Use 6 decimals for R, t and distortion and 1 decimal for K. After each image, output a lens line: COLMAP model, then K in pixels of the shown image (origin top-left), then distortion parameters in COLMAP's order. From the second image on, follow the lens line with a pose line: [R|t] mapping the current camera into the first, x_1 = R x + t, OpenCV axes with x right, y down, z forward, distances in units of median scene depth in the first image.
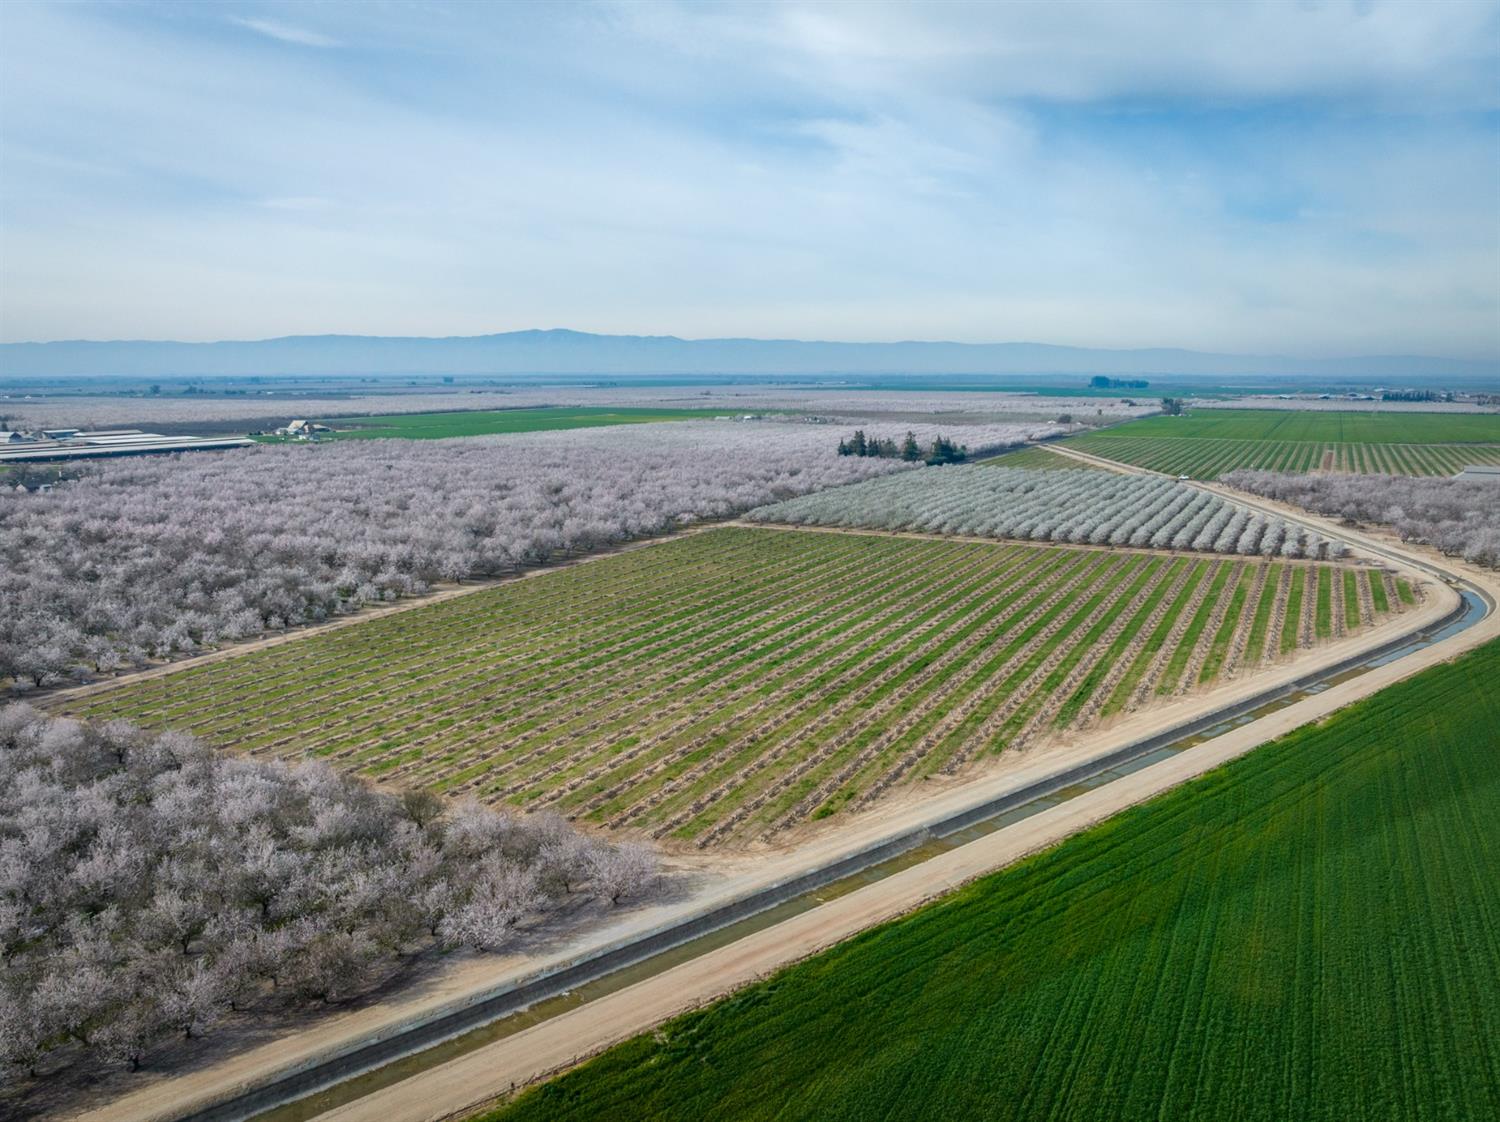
lens RADIAL K [[1162.0, 0, 750.0], [0, 1162.0, 561.0], [0, 0, 1]] dist [-0.006003, -0.003163]
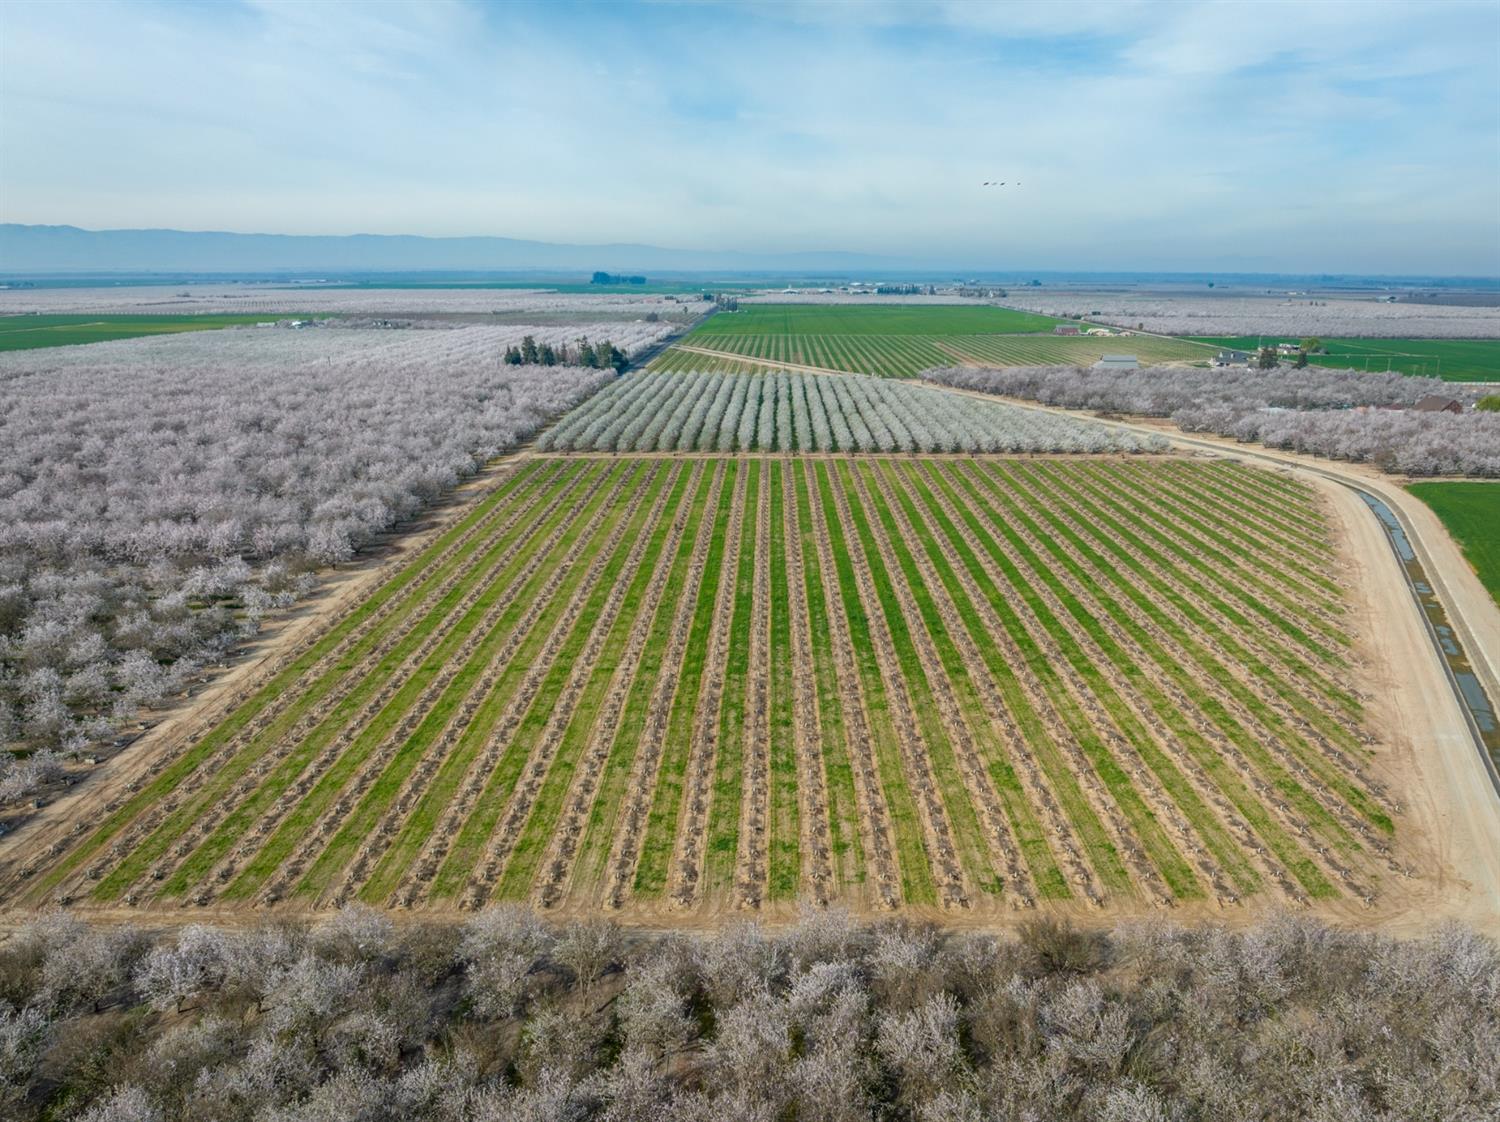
lens RADIAL K [[1191.3, 0, 750.0], [0, 1191.3, 561.0], [0, 0, 1]] dist [-0.074666, 0.097541]
pose [[0.896049, -0.105421, 0.431258, -0.436314], [0.069944, 0.992788, 0.097360, -0.049879], [-0.438411, -0.057075, 0.896960, 0.301426]]
